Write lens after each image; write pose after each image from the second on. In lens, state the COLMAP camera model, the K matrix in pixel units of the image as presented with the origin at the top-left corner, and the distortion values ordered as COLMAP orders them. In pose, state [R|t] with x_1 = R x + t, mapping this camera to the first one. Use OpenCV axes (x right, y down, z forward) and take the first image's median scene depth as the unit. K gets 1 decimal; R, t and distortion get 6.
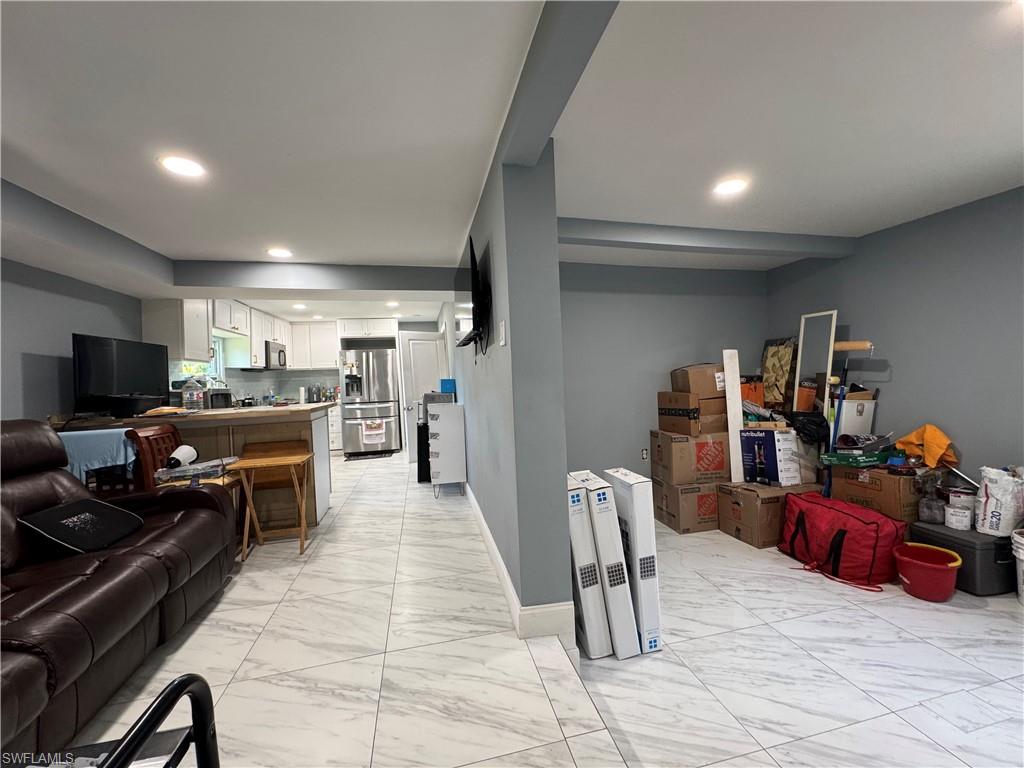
lens RADIAL K [[406.8, 0, 507.6], [0, 406.8, 383.6], [0, 0, 1]] dist [-0.007213, 0.001797]
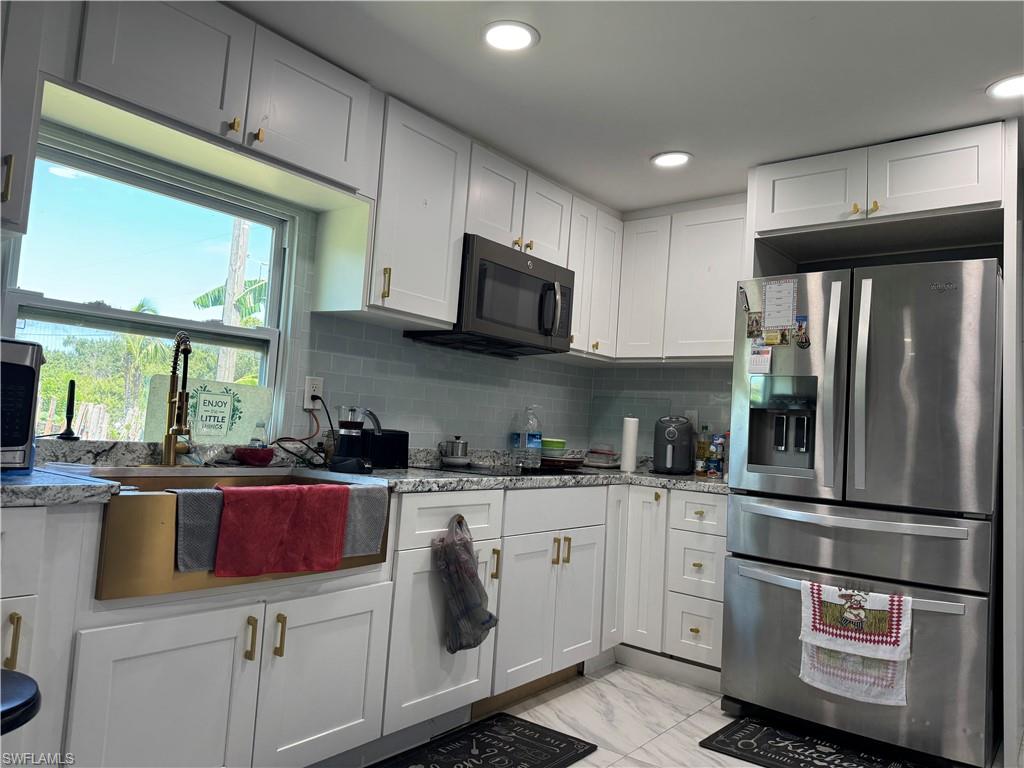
lens RADIAL K [[716.3, 0, 517.9], [0, 716.3, 376.5], [0, 0, 1]] dist [0.047995, -0.058647]
pose [[0.624618, 0.018030, -0.780722, -0.459450], [-0.101964, 0.993058, -0.058643, 0.058401], [0.774245, 0.116235, 0.622120, 1.946333]]
